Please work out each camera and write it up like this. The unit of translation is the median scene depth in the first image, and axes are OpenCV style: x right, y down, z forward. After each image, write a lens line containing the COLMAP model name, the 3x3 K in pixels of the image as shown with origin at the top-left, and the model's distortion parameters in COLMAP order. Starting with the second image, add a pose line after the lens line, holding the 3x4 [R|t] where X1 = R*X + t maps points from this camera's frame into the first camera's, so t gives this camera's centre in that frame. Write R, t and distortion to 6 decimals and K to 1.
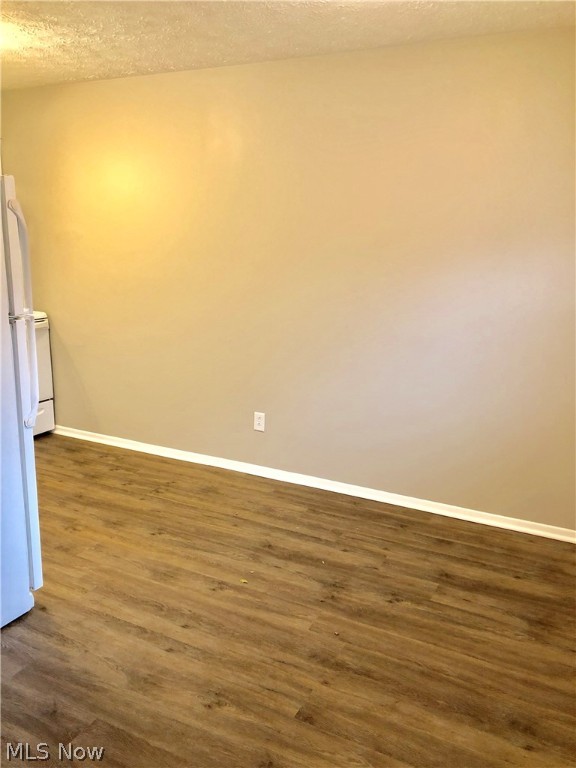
lens RADIAL K [[624.2, 0, 288.0], [0, 624.2, 384.0], [0, 0, 1]] dist [0.003831, -0.011916]
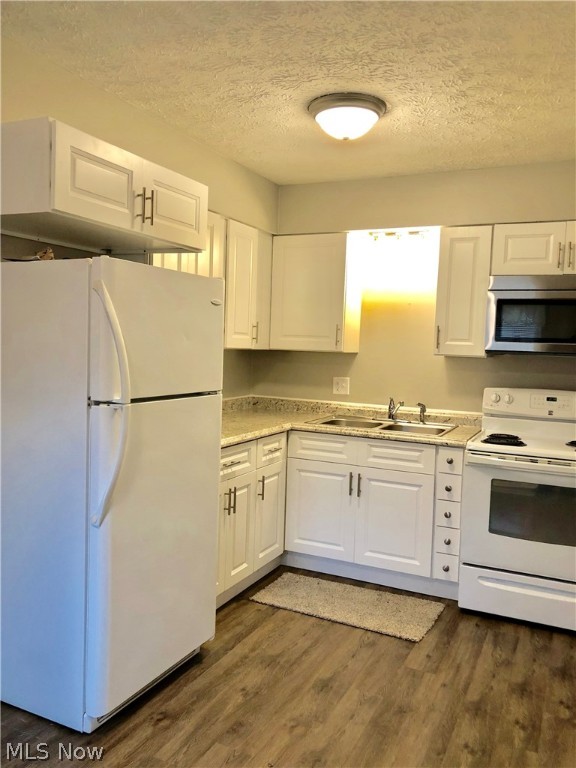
lens RADIAL K [[624.2, 0, 288.0], [0, 624.2, 384.0], [0, 0, 1]] dist [0.003831, -0.011916]
pose [[0.022670, 0.035421, -0.999115, 0.293699], [-0.252006, 0.967304, 0.028575, -0.135742], [0.967460, 0.251135, 0.030855, 0.715580]]
